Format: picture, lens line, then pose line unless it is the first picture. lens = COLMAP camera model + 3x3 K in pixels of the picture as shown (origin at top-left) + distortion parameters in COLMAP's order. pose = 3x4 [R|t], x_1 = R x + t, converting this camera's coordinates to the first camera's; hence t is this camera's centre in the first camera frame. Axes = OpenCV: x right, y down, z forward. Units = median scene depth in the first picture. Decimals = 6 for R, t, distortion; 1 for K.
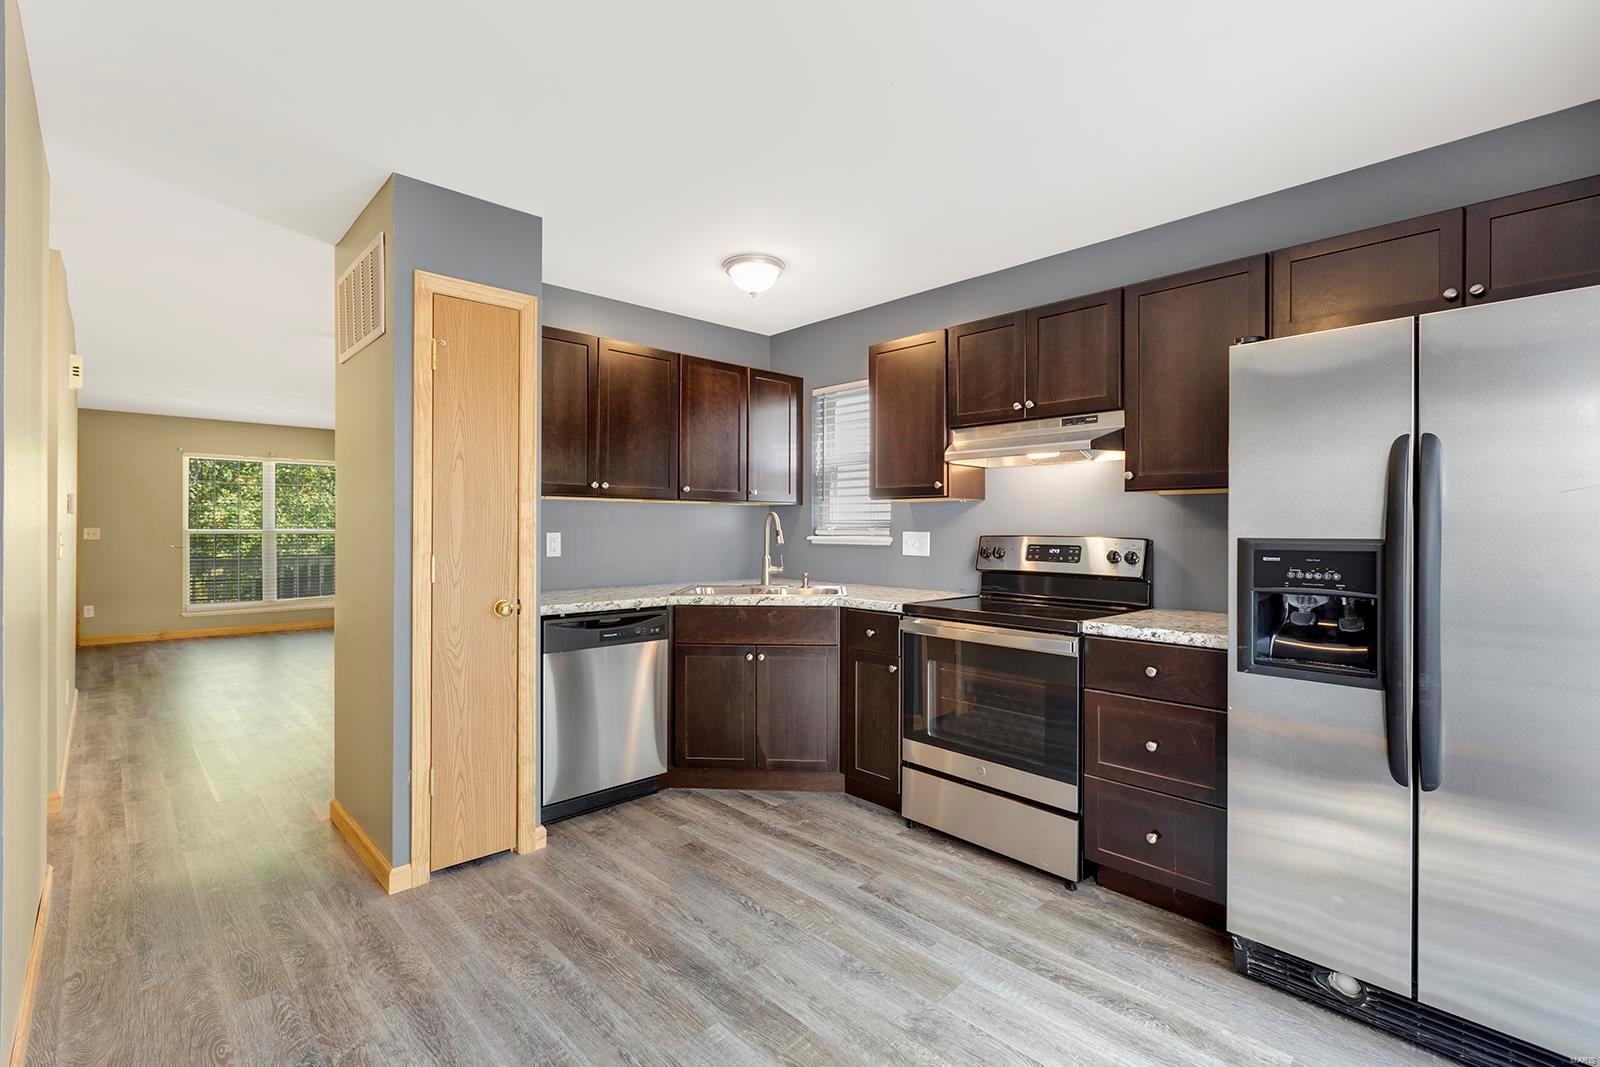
lens RADIAL K [[696.3, 0, 800.0], [0, 696.3, 533.5], [0, 0, 1]] dist [-0.002267, -0.000068]
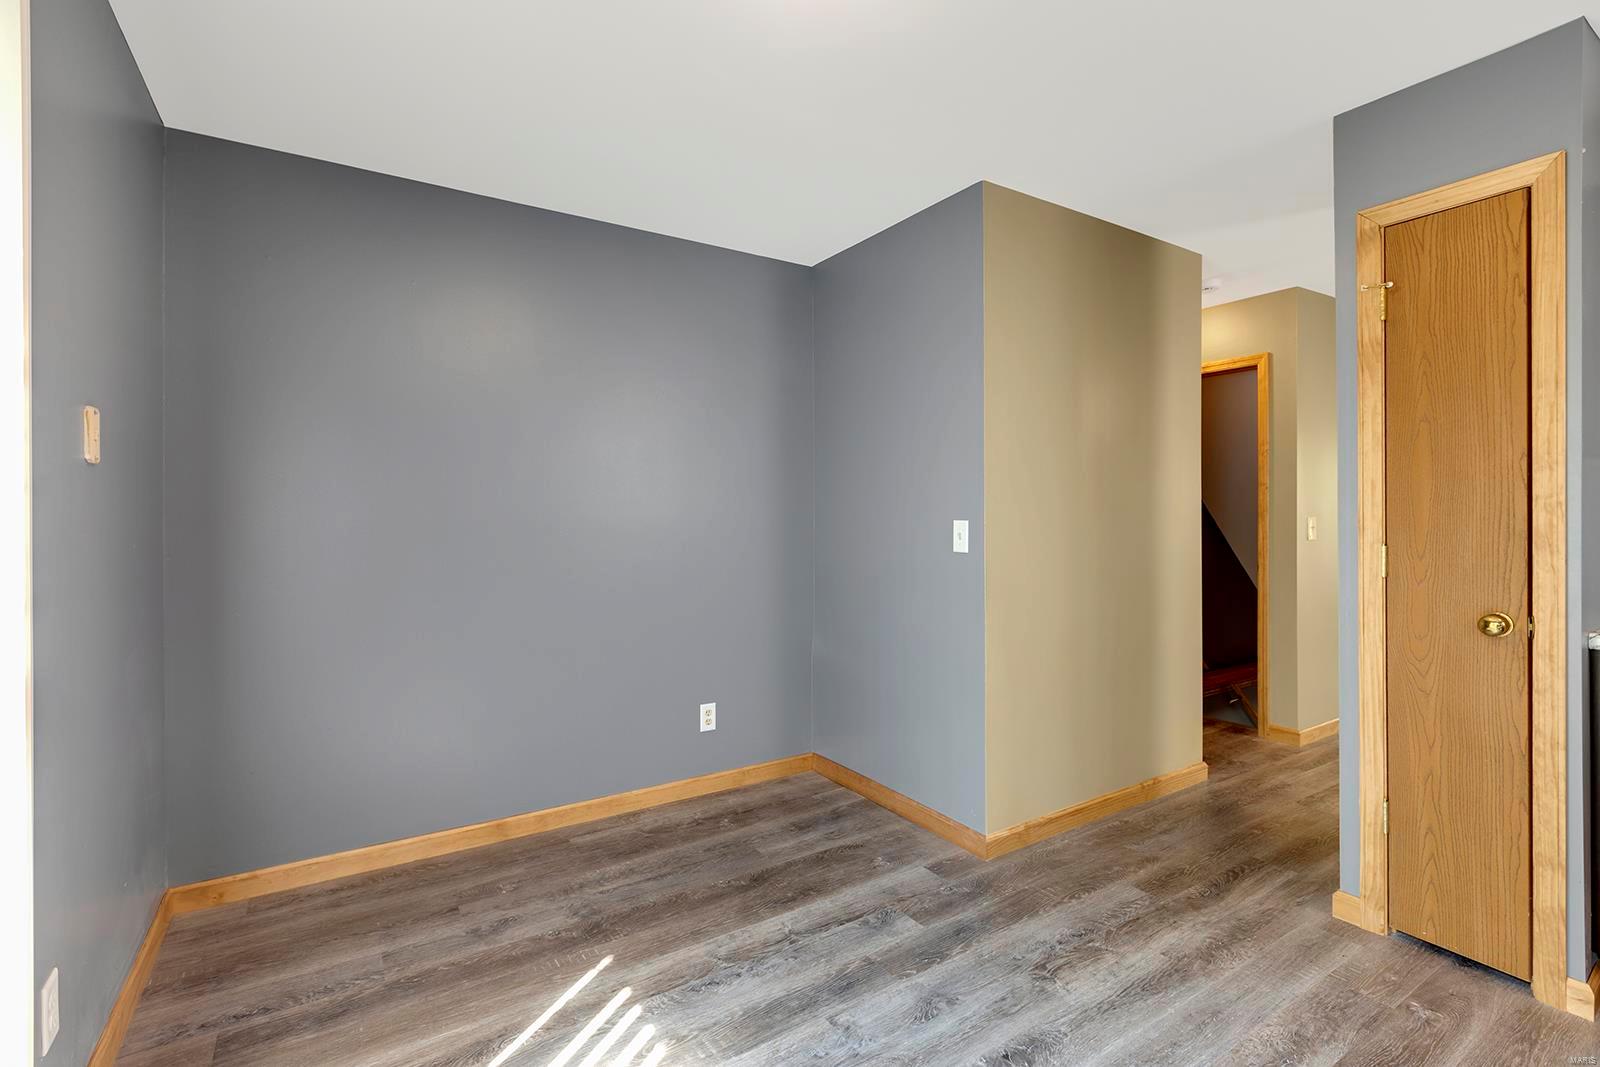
lens RADIAL K [[732.2, 0, 796.0], [0, 732.2, 528.0], [0, 0, 1]] dist [-0.001048, -0.000085]
pose [[-0.204715, 0.009671, -0.978774, 0.476251], [0.006711, 0.999942, 0.008476, -0.001176], [0.978799, -0.004833, -0.204768, 0.501099]]
